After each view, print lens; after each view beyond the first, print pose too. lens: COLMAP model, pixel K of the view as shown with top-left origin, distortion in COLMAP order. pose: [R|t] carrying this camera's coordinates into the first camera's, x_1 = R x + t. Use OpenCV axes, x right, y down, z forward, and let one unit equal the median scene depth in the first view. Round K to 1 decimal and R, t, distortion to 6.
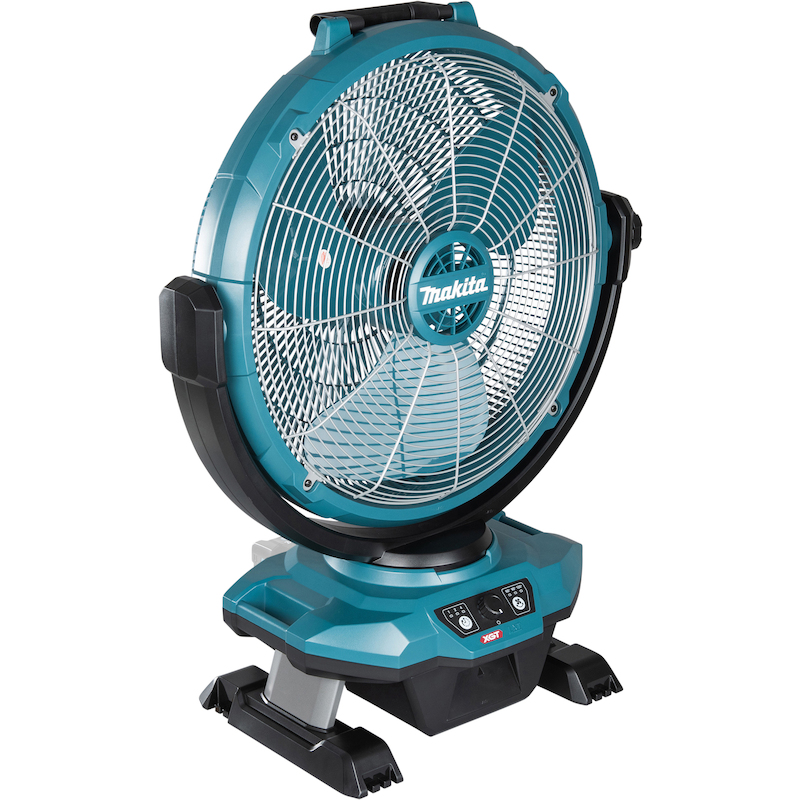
lens RADIAL K [[2093.3, 0, 400.0], [0, 2093.3, 400.0], [0, 0, 1]] dist [0.047274, -0.028499]
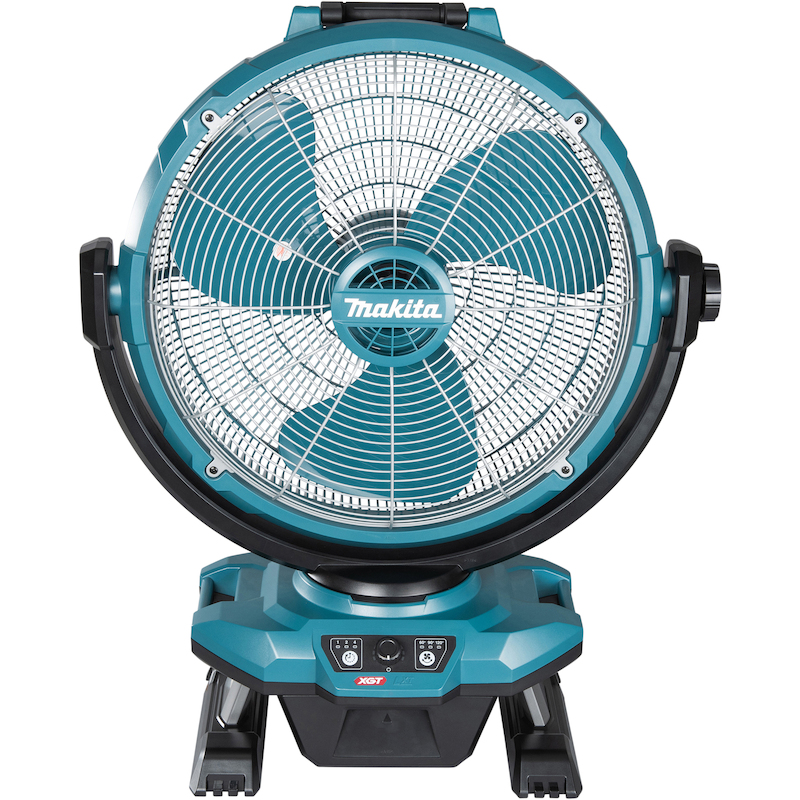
lens RADIAL K [[2093.3, 0, 400.0], [0, 2093.3, 400.0], [0, 0, 1]] dist [0.047274, -0.028499]
pose [[0.781113, 0.212573, -0.587091, 0.586907], [-0.215787, 0.974231, 0.065647, -0.074901], [0.585917, 0.075409, 0.806855, 0.246676]]
